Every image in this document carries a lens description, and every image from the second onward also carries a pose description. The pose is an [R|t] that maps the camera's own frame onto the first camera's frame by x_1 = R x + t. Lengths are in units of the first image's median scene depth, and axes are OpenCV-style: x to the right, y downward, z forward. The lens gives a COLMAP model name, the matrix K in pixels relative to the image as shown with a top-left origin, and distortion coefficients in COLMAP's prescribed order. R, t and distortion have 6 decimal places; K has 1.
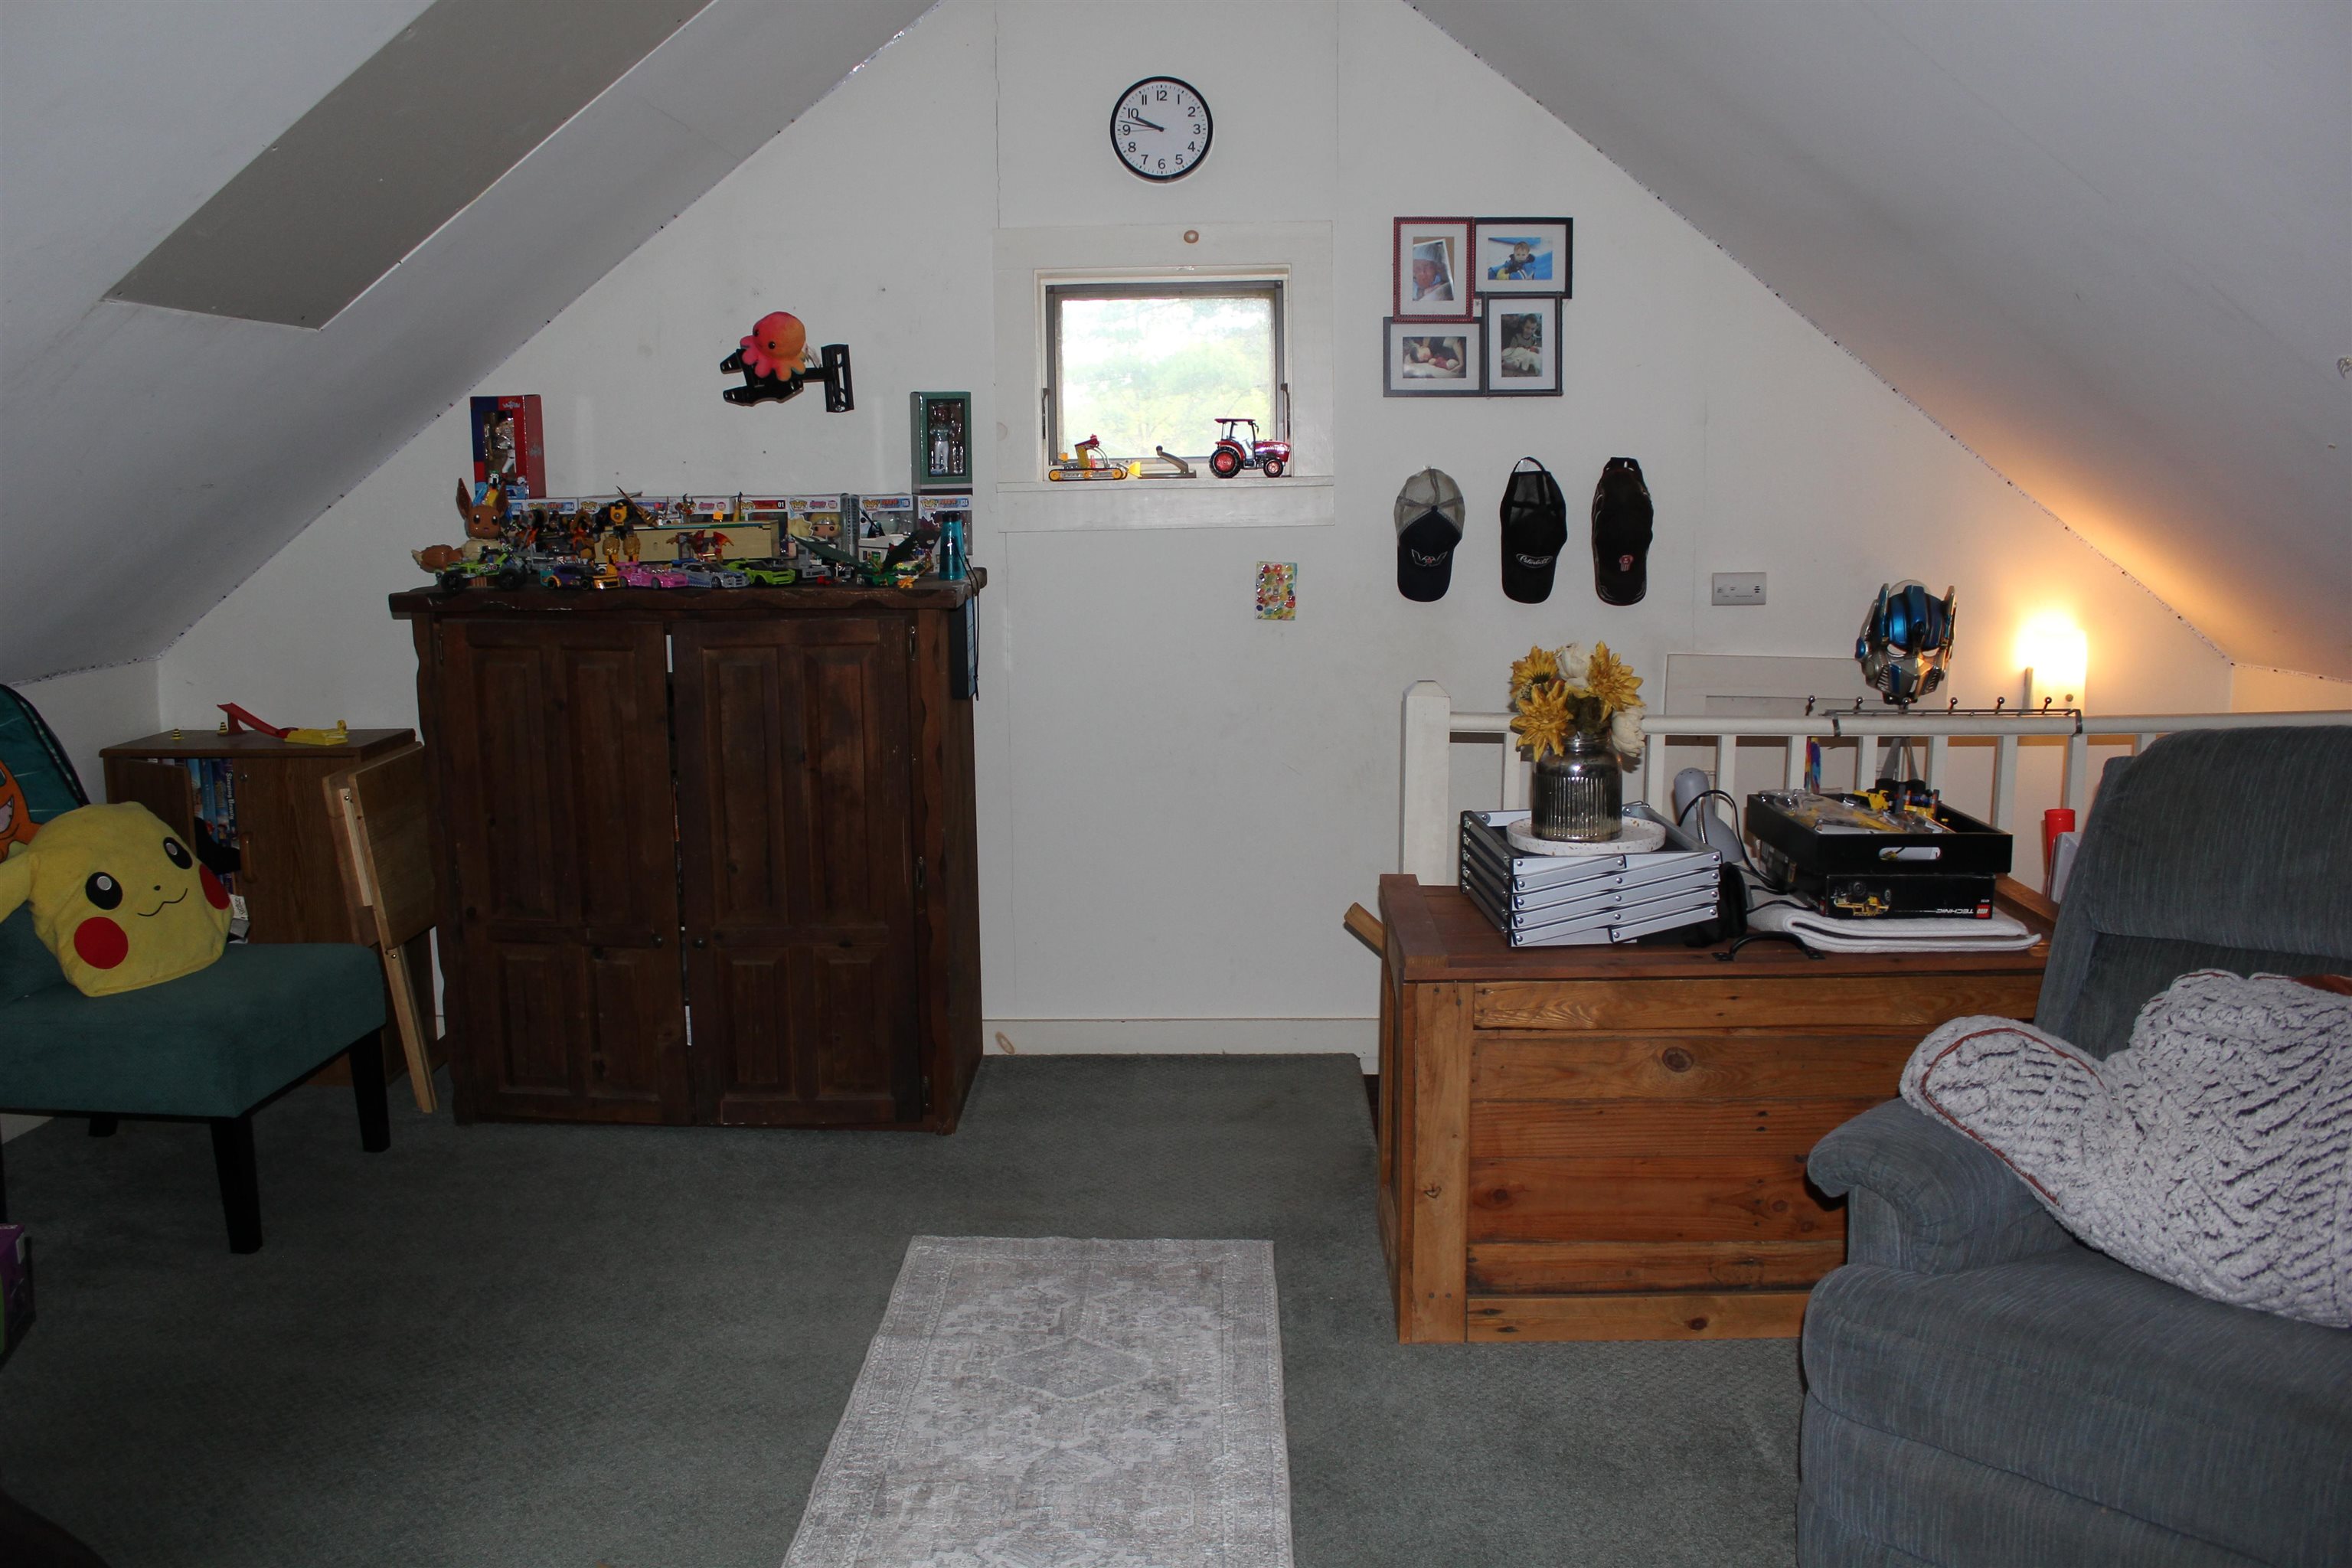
lens RADIAL K [[1946.7, 0, 1173.2], [0, 1946.7, 782.2], [0, 0, 1]] dist [-0.155824, 0.127160]
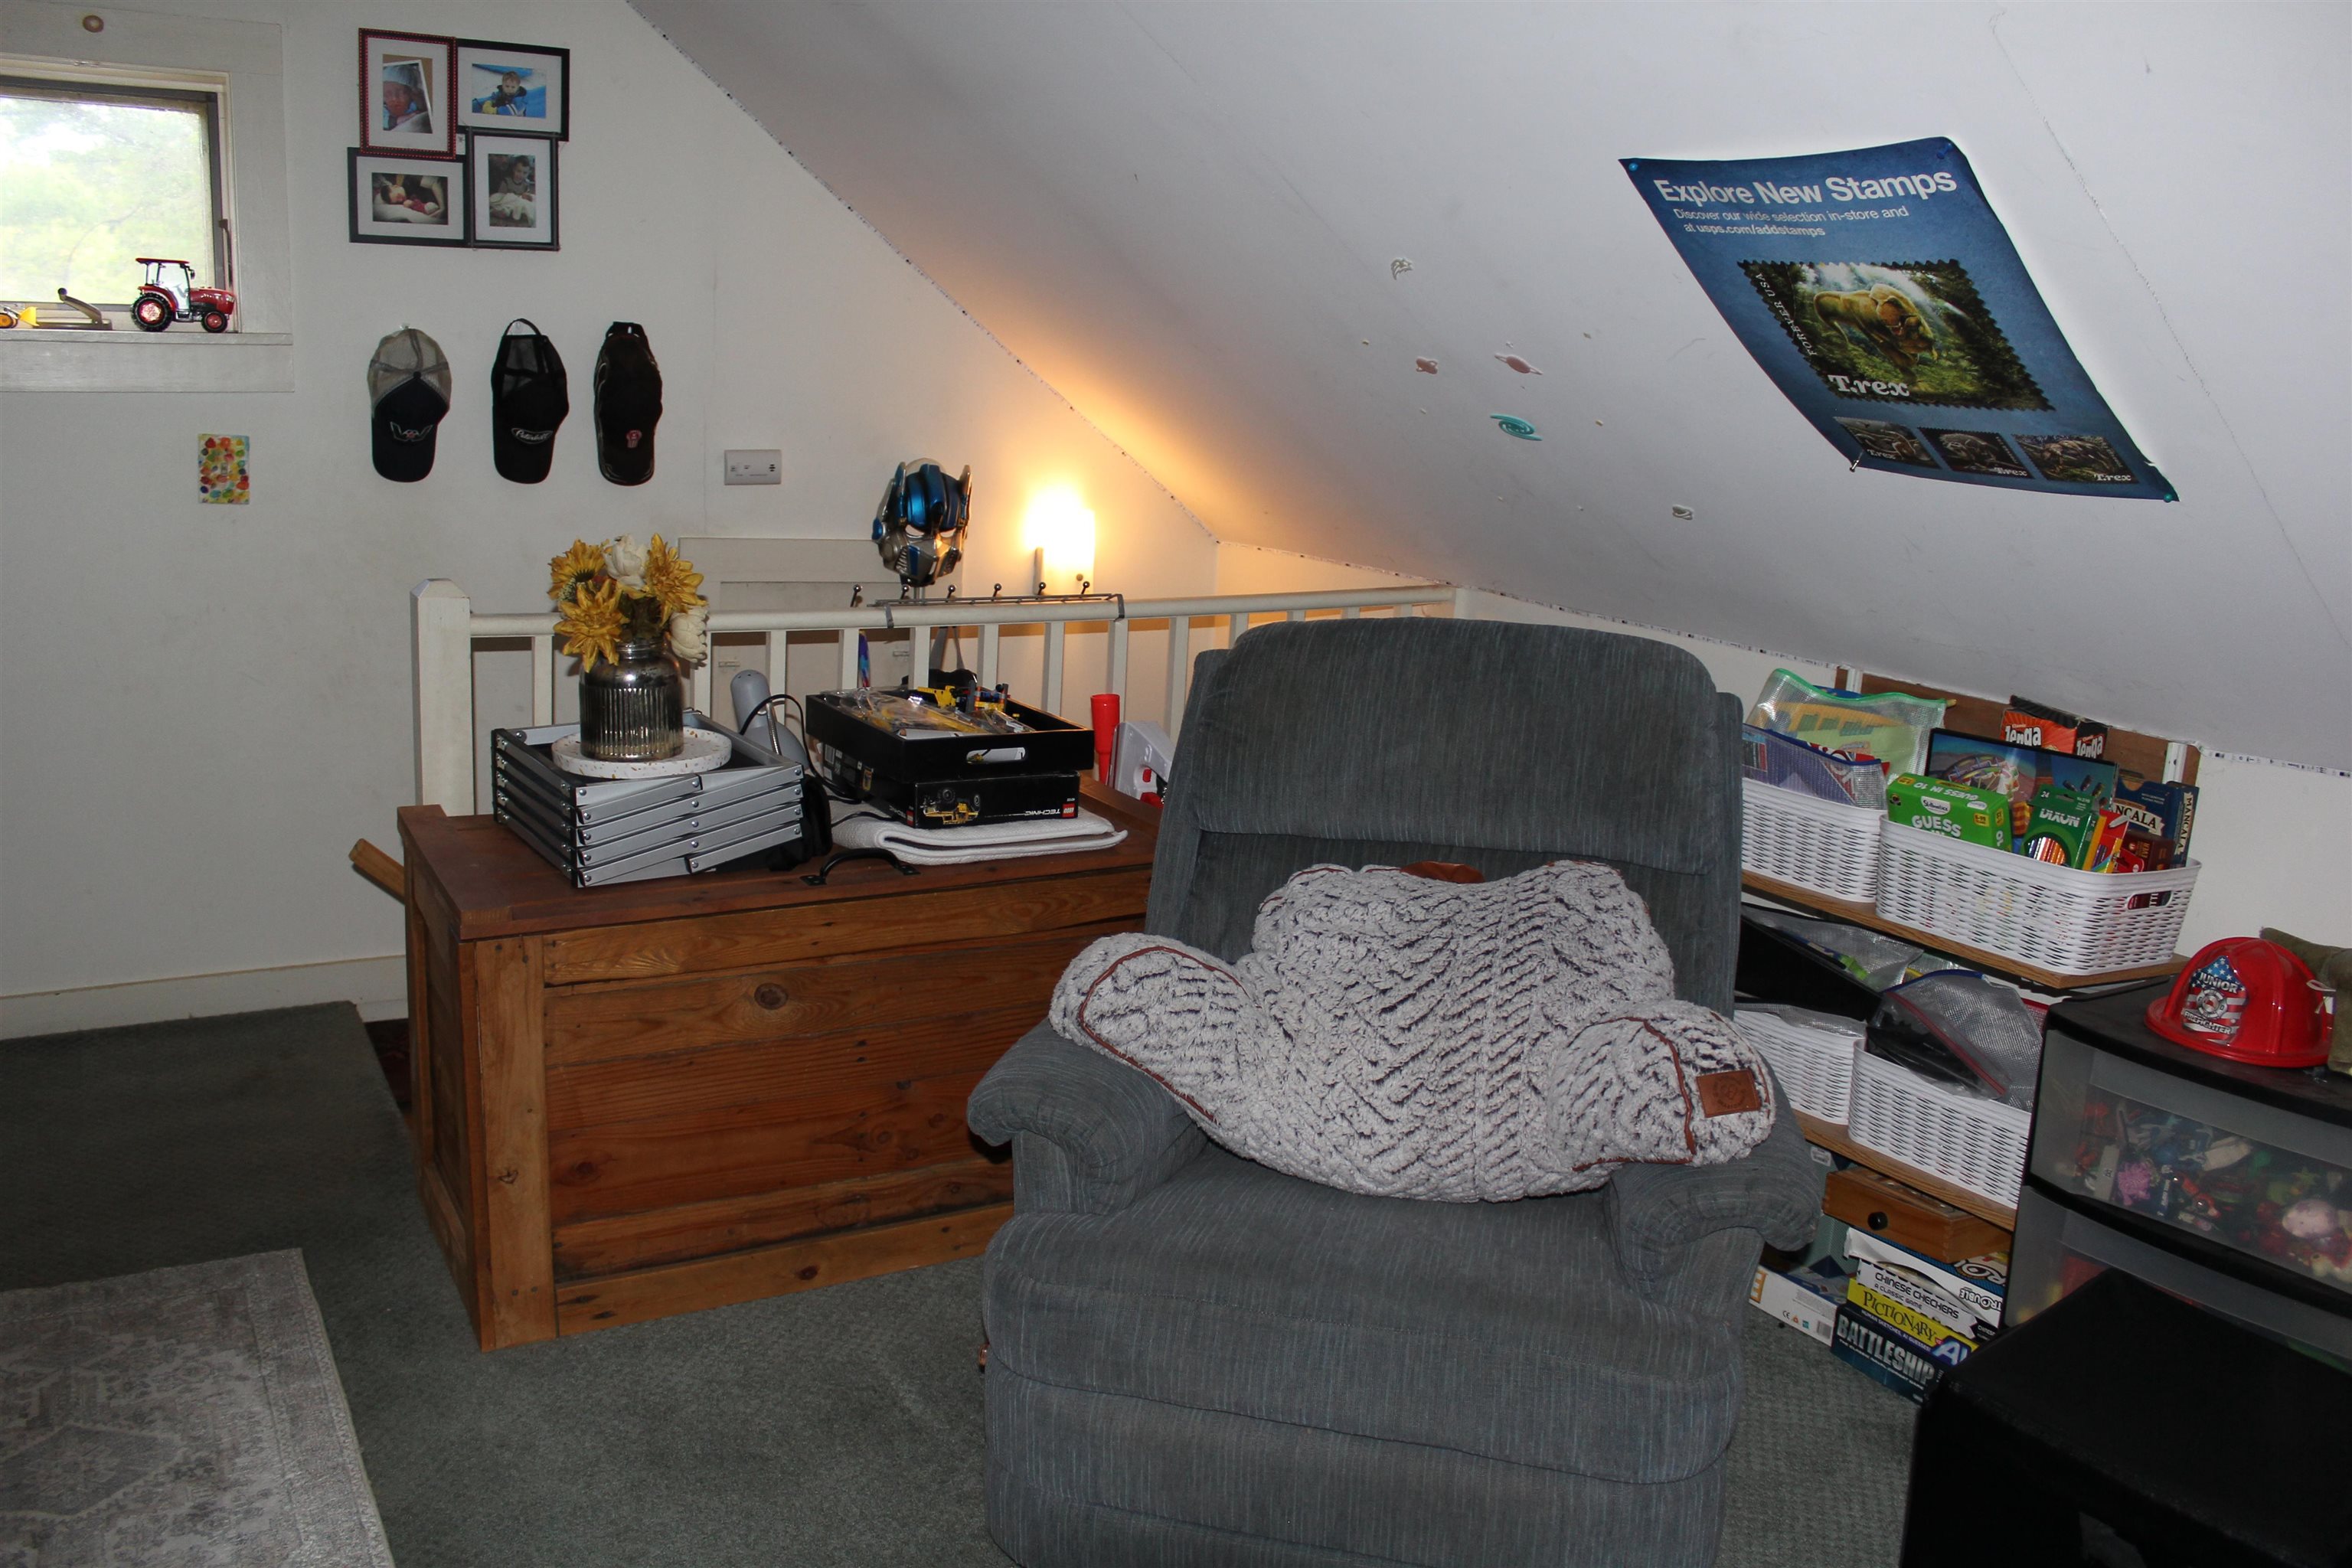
lens RADIAL K [[1946.7, 0, 1171.9], [0, 1946.7, 783.9], [0, 0, 1]] dist [-0.155824, 0.127160]
pose [[0.850902, -0.066871, 0.521051, -0.045451], [0.029366, 0.996369, 0.079916, -0.023089], [-0.524503, -0.052699, 0.849776, 0.124776]]
